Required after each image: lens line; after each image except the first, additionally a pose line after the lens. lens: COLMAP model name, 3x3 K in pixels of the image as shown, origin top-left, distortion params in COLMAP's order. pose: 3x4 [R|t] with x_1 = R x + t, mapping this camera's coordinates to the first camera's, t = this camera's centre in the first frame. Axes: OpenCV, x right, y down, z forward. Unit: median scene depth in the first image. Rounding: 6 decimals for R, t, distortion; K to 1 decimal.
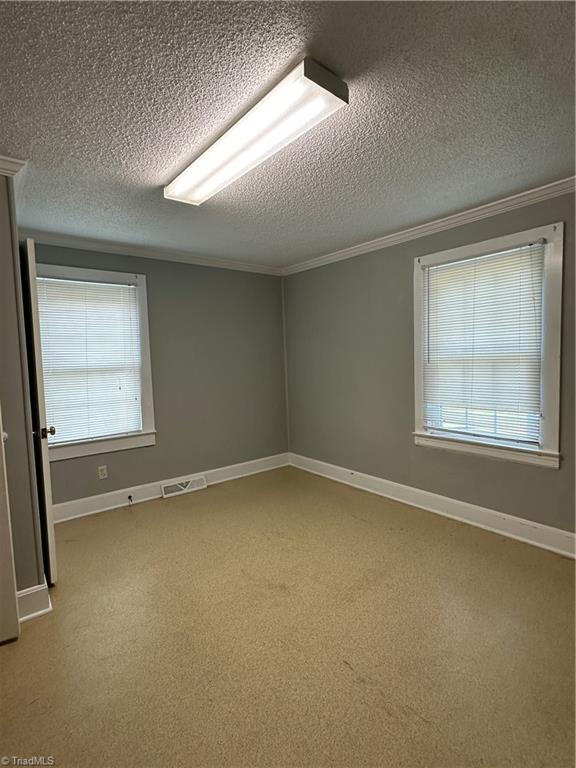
lens RADIAL K [[391.4, 0, 288.0], [0, 391.4, 384.0], [0, 0, 1]] dist [0.056486, 0.000210]
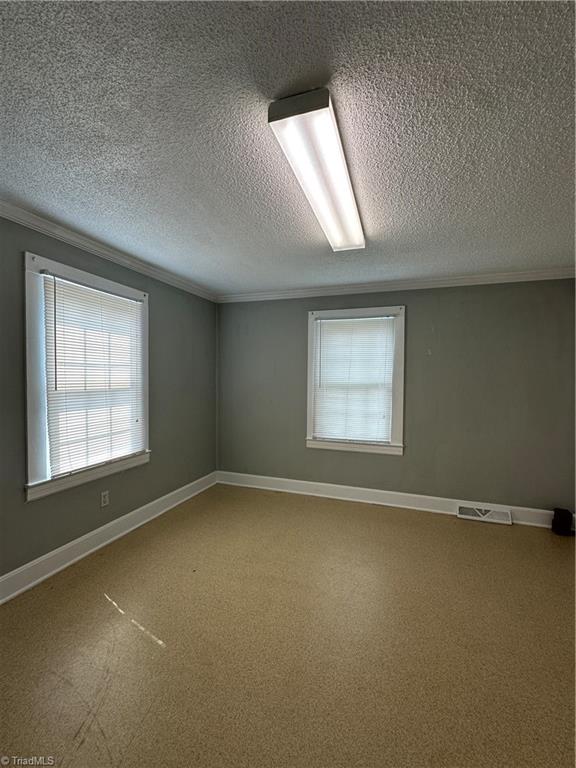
lens RADIAL K [[312.5, 0, 288.0], [0, 312.5, 384.0], [0, 0, 1]] dist [-0.000107, -0.000014]
pose [[0.873174, 0.028973, 0.486547, -0.382376], [0.000494, 0.998179, -0.060326, 0.002503], [-0.487409, 0.052915, 0.871569, 0.130260]]
